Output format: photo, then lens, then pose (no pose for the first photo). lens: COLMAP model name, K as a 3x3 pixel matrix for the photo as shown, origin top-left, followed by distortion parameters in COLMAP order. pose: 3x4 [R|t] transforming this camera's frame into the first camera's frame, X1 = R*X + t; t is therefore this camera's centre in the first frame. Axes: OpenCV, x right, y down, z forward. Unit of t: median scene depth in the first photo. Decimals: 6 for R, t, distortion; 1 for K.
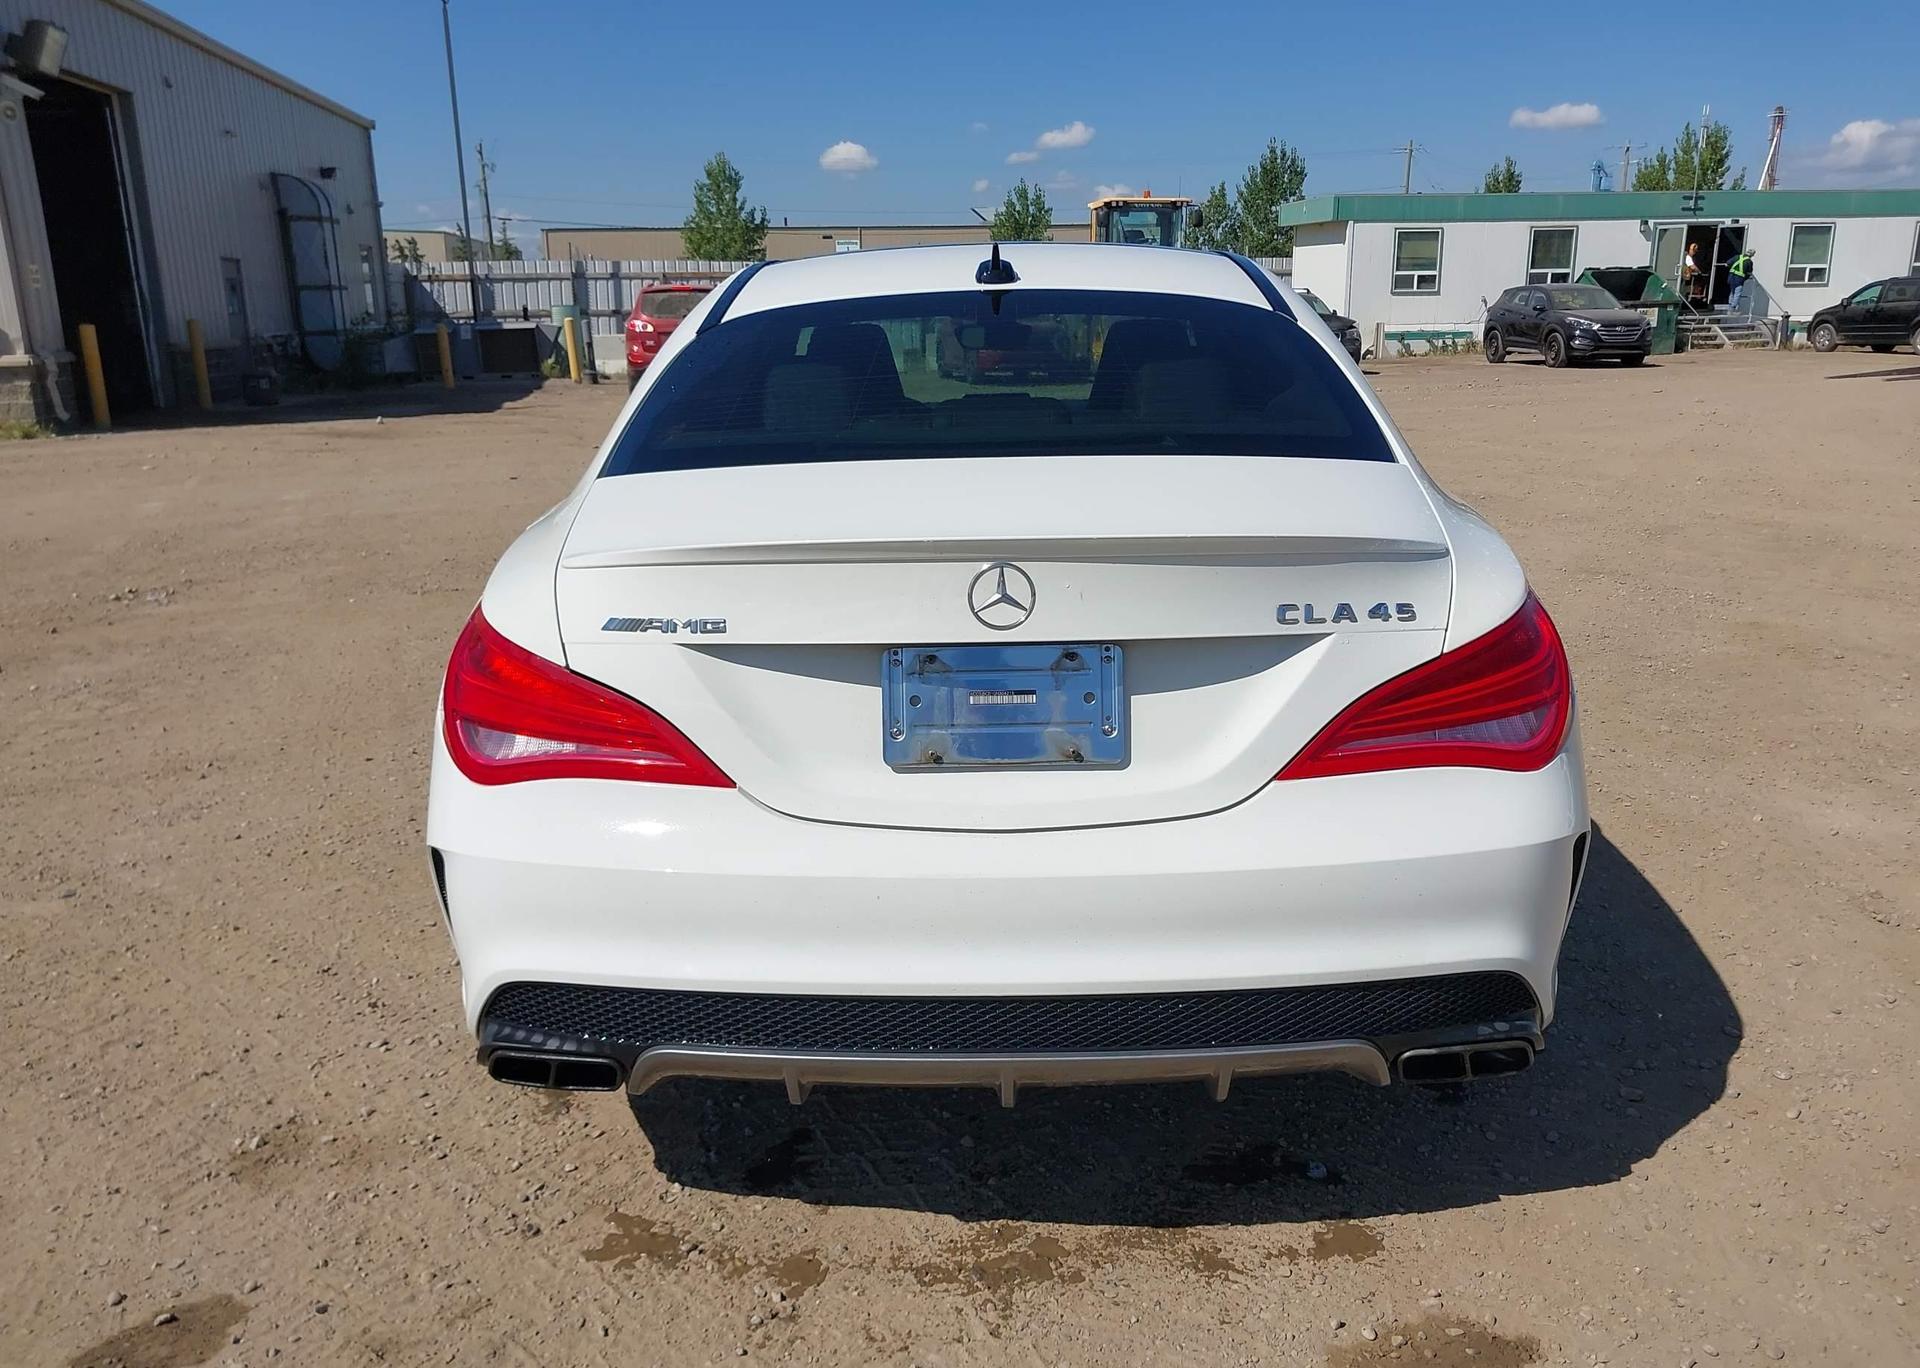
lens RADIAL K [[1517.3, 0, 966.7], [0, 1517.3, 708.7], [0, 0, 1]] dist [0.020826, -0.014943]
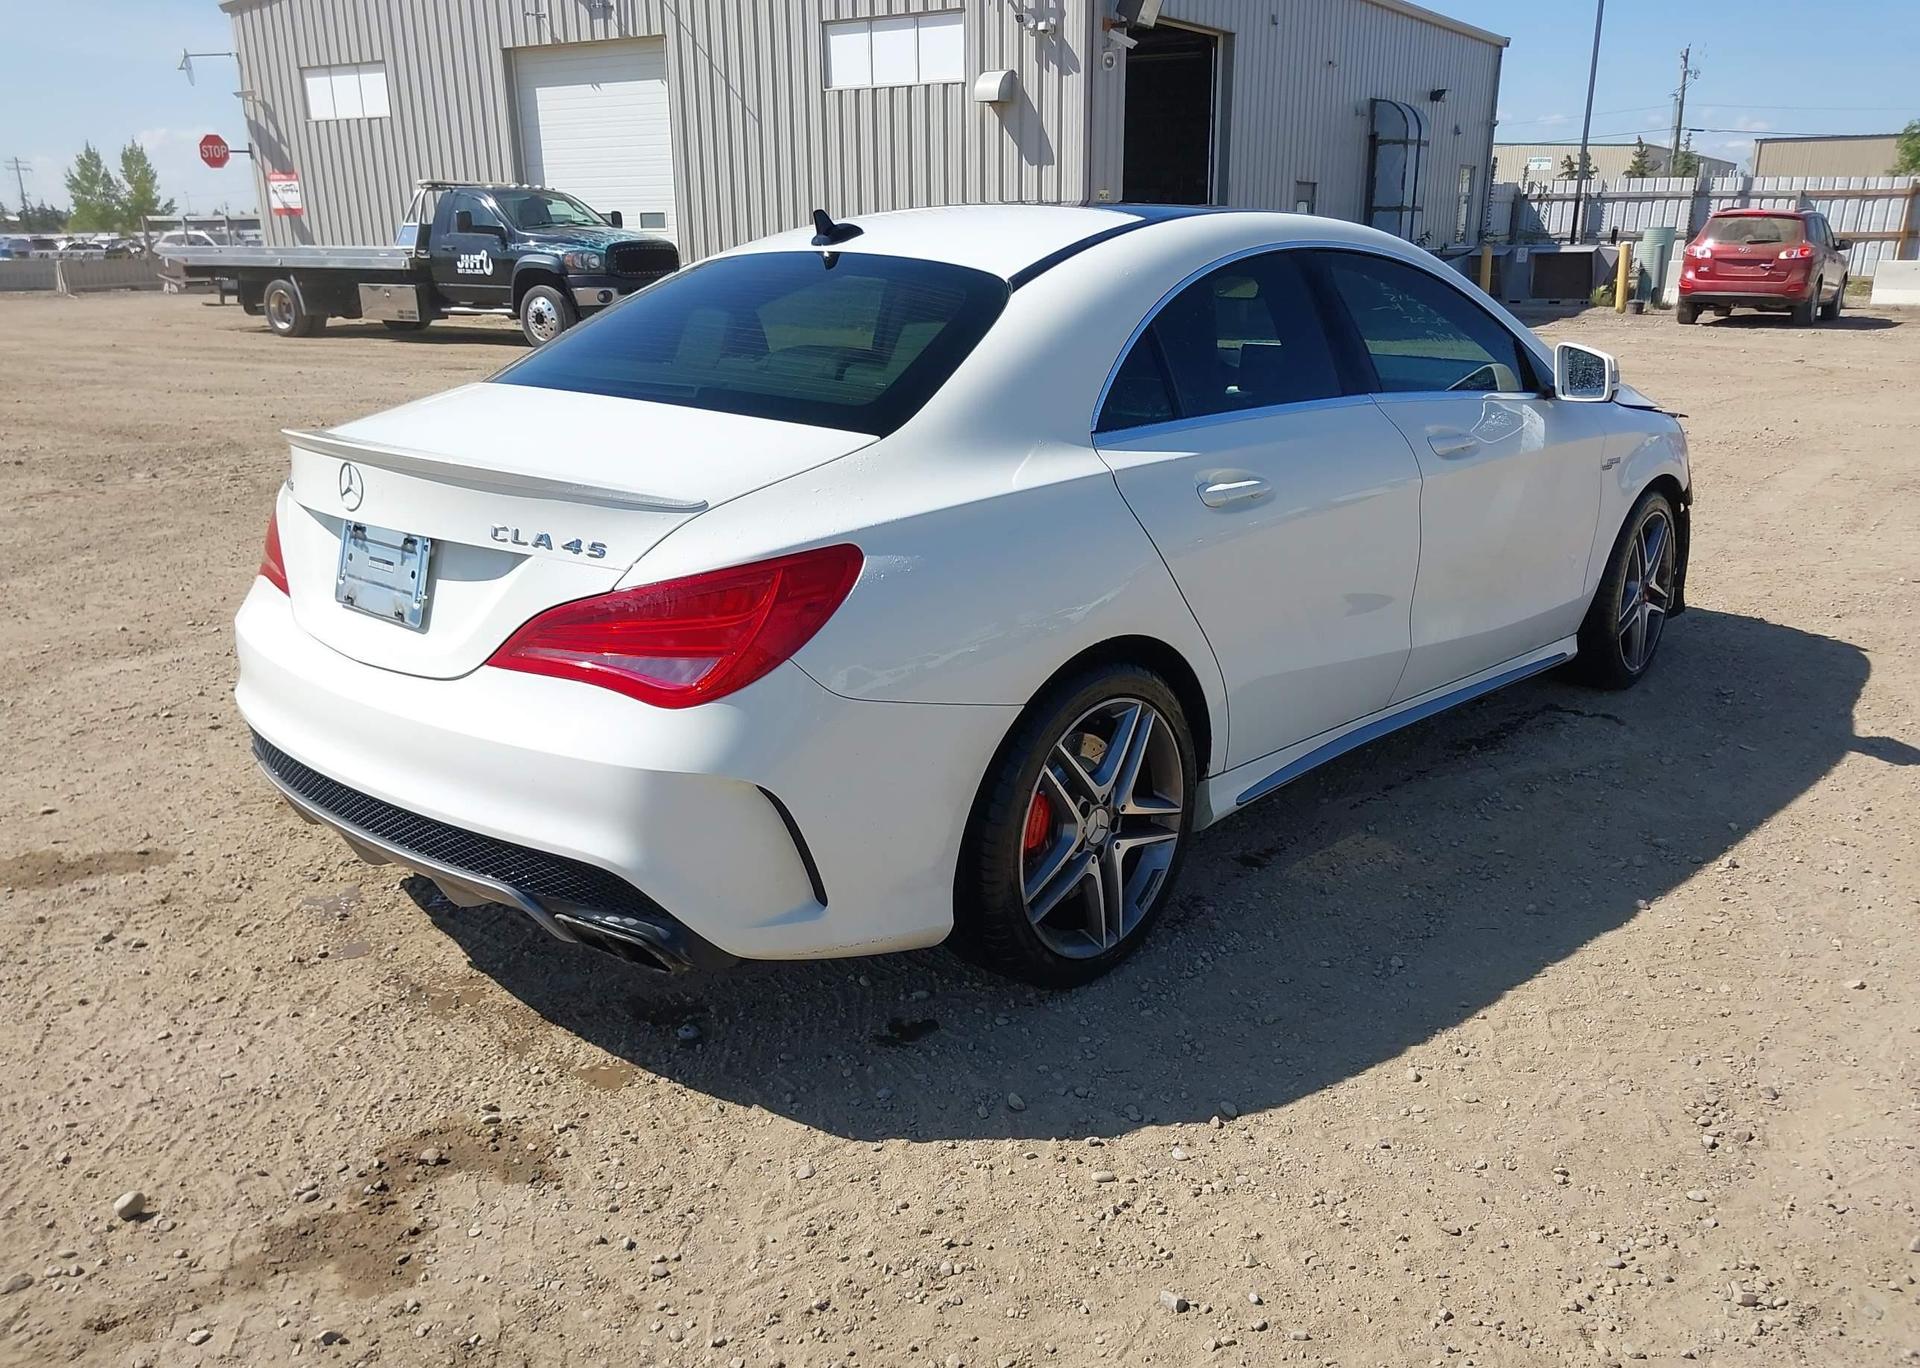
lens RADIAL K [[1508.2, 0, 965.9], [0, 1508.2, 725.9], [0, 0, 1]] dist [0.042027, -0.053918]
pose [[0.736481, 0.223853, -0.638346, 0.142100], [-0.183912, 0.974374, 0.129505, -0.015078], [0.650978, 0.022021, 0.758777, 0.033928]]
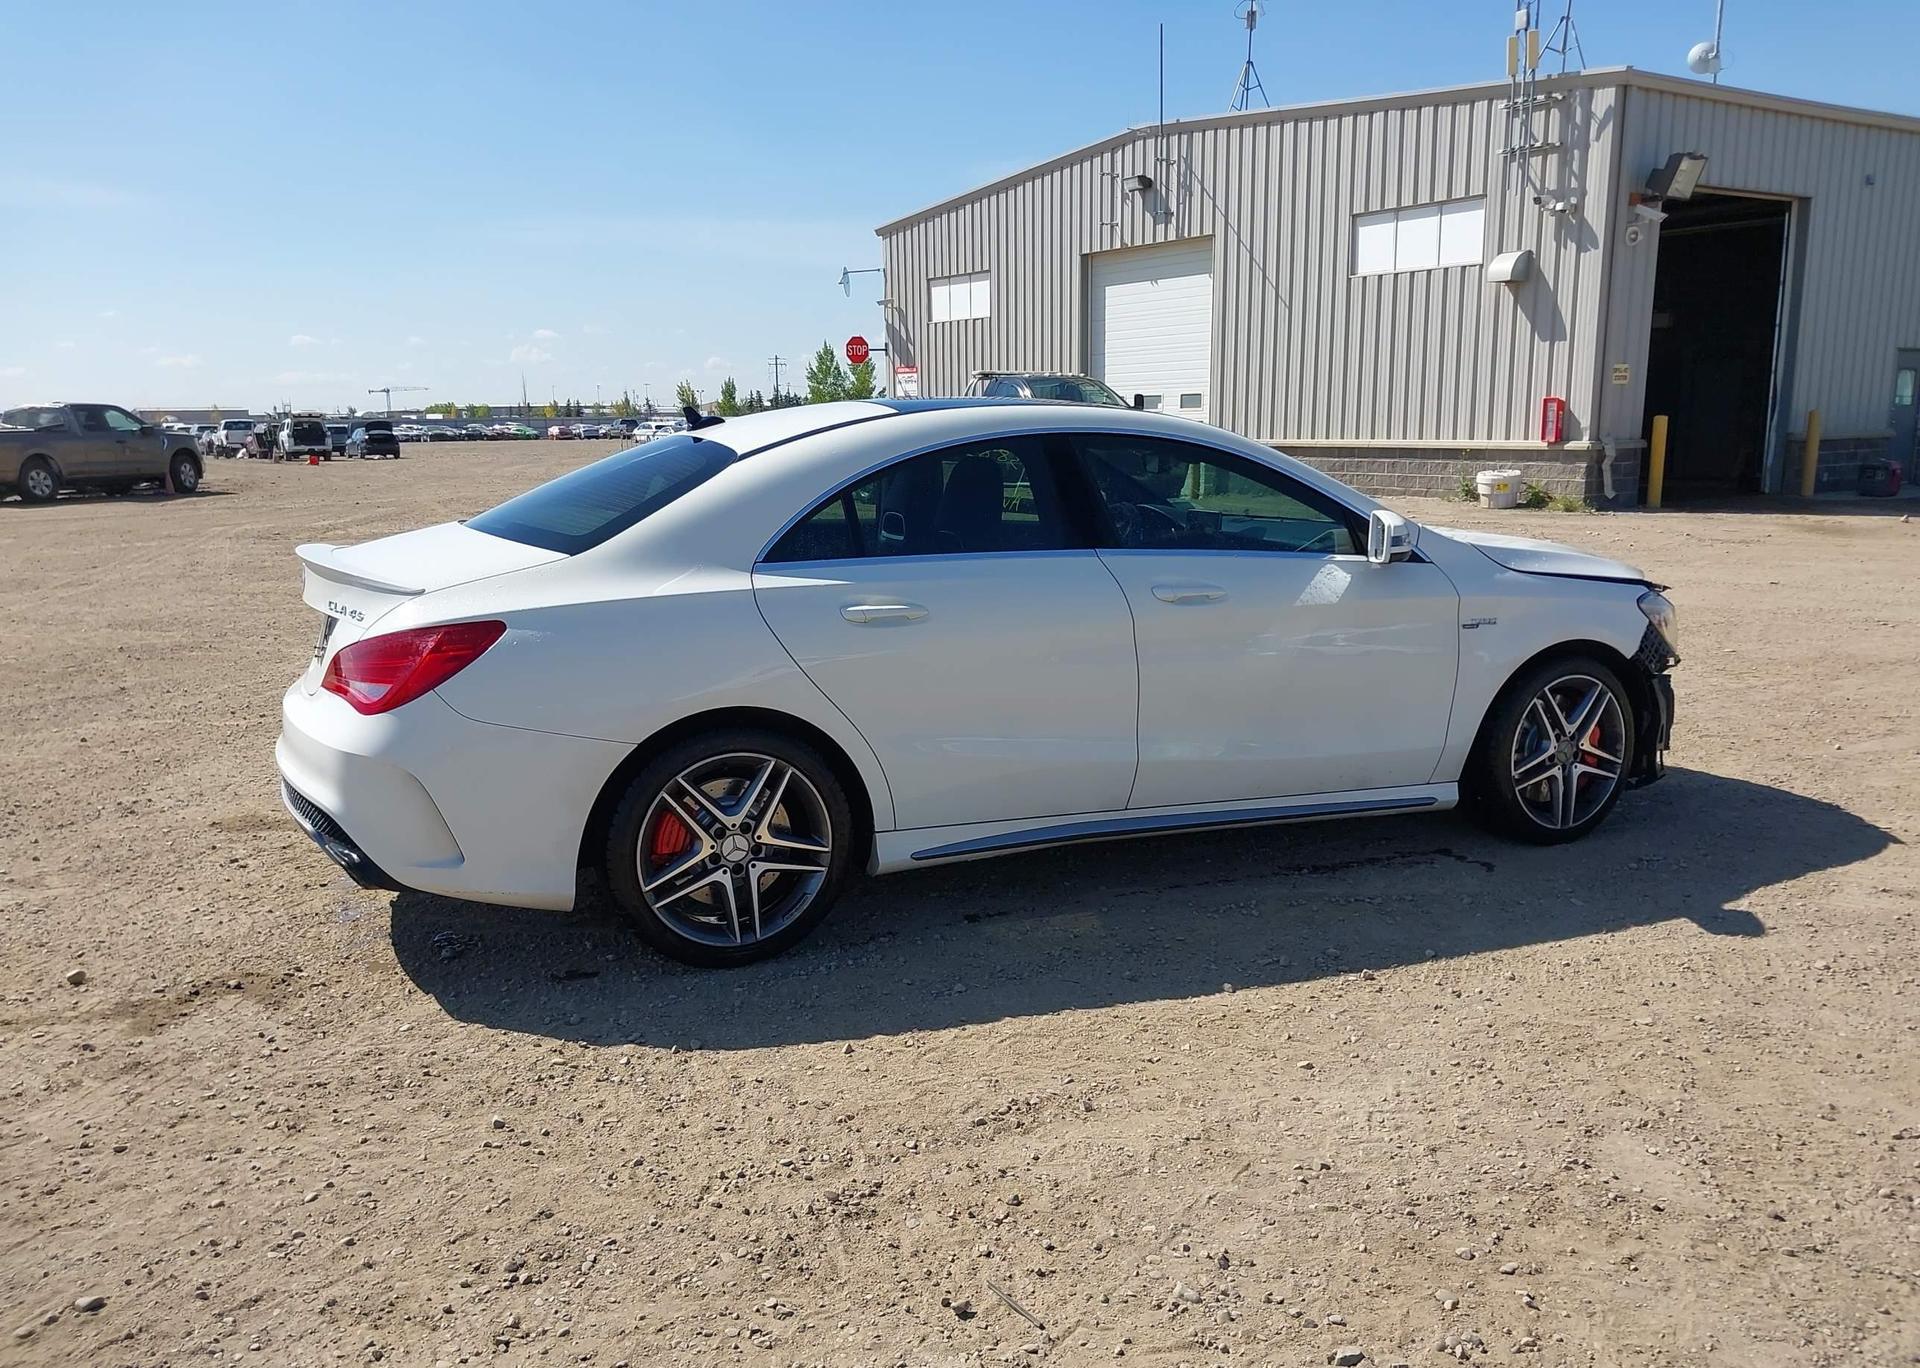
lens RADIAL K [[1503.6, 0, 964.3], [0, 1503.6, 709.6], [0, 0, 1]] dist [0.104480, -0.180884]
pose [[0.393898, 0.189313, -0.899447, 0.256851], [-0.232852, 0.967191, 0.101597, -0.035402], [0.889170, 0.169419, 0.425057, 0.098878]]
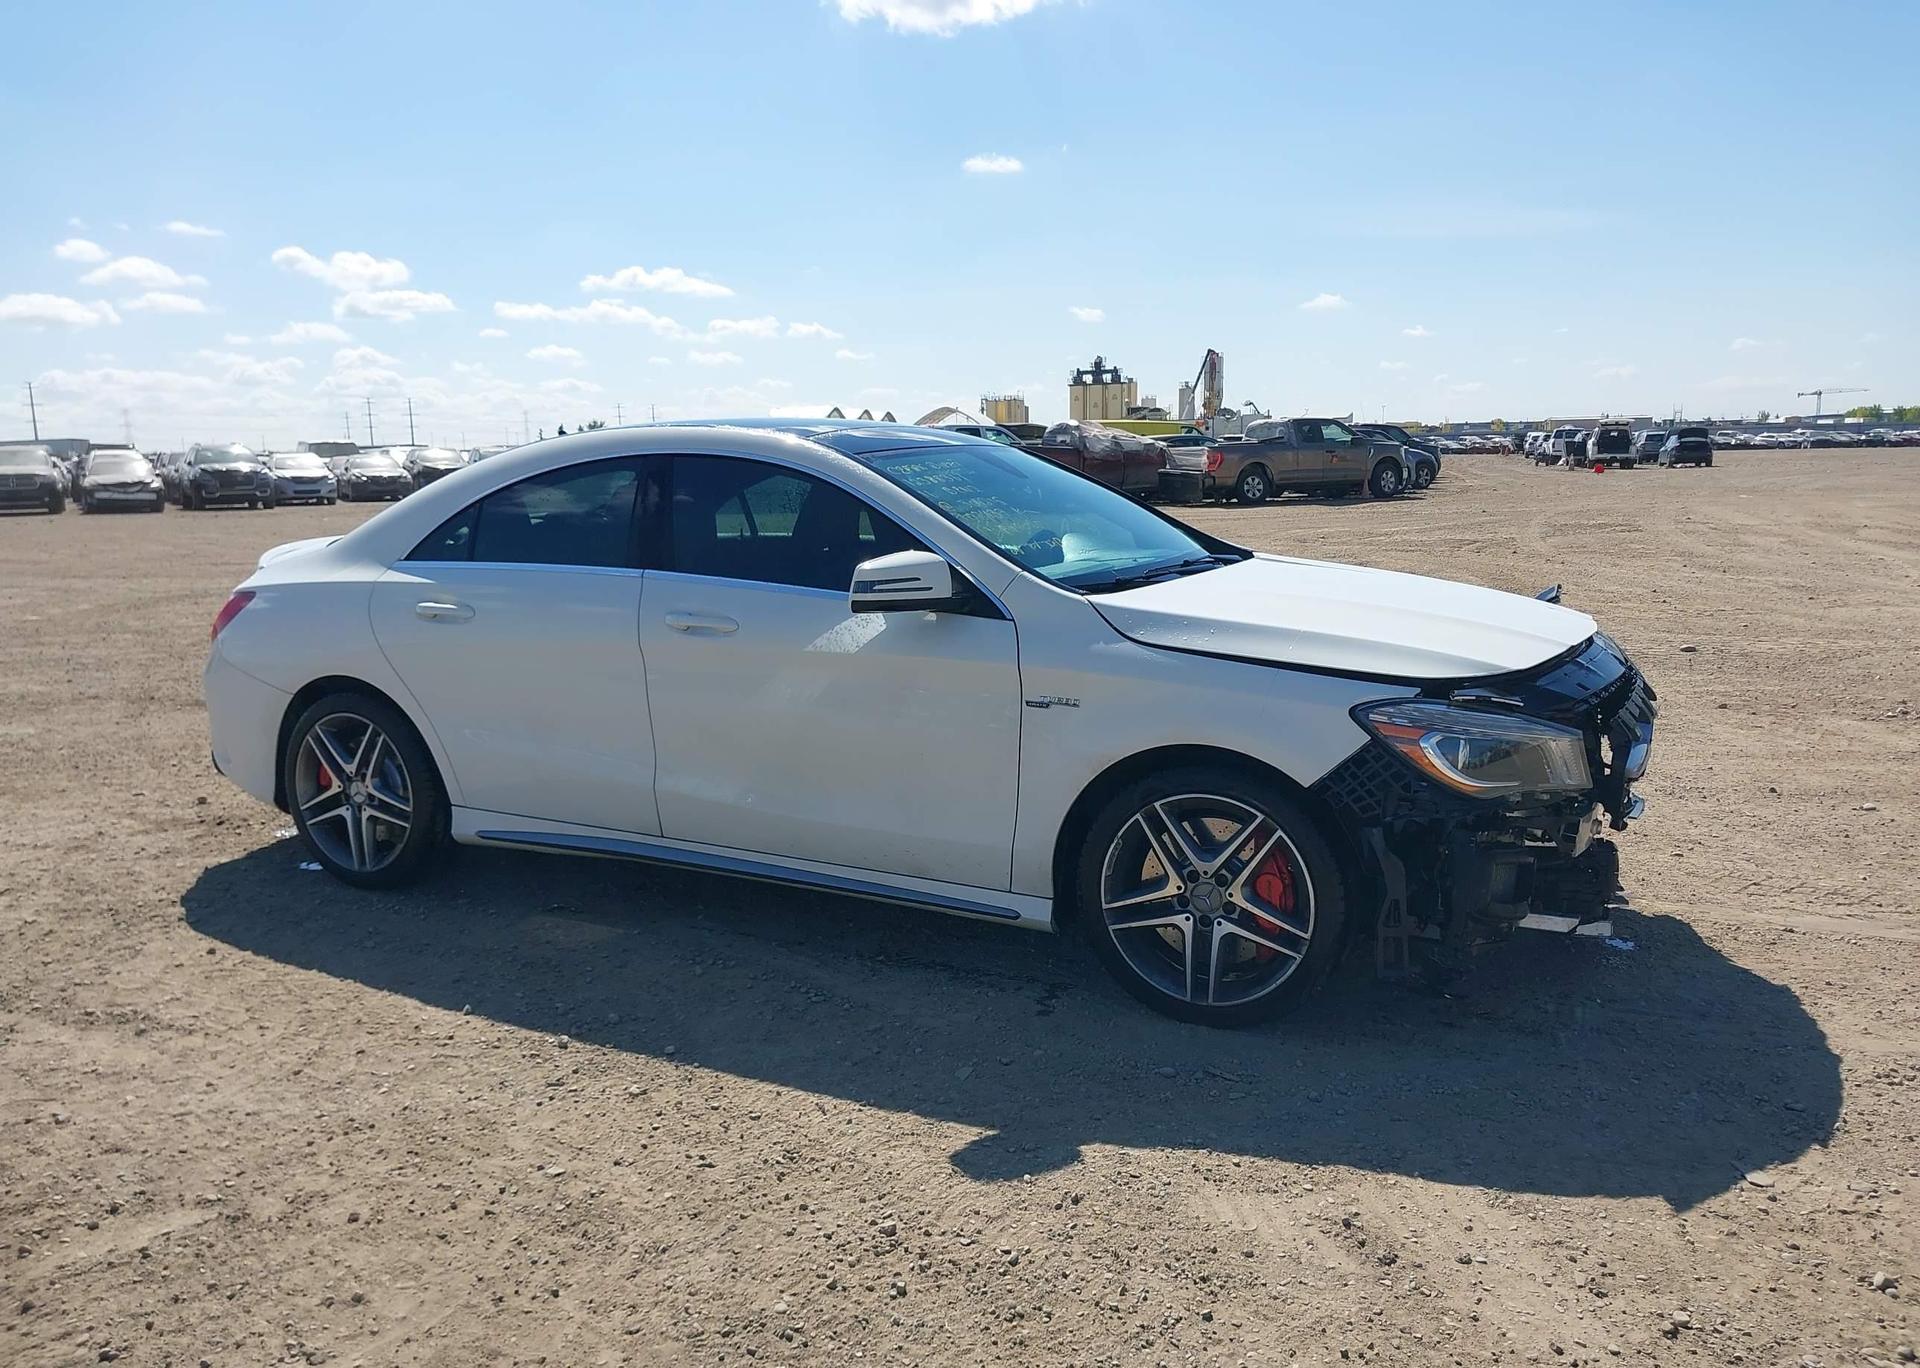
lens RADIAL K [[1508.2, 0, 965.9], [0, 1508.2, 725.9], [0, 0, 1]] dist [0.042027, -0.053918]
pose [[-0.457591, 0.189961, -0.868634, 0.234343], [-0.198786, 0.930330, 0.308172, -0.101359], [0.866657, 0.313689, -0.387949, 0.358192]]
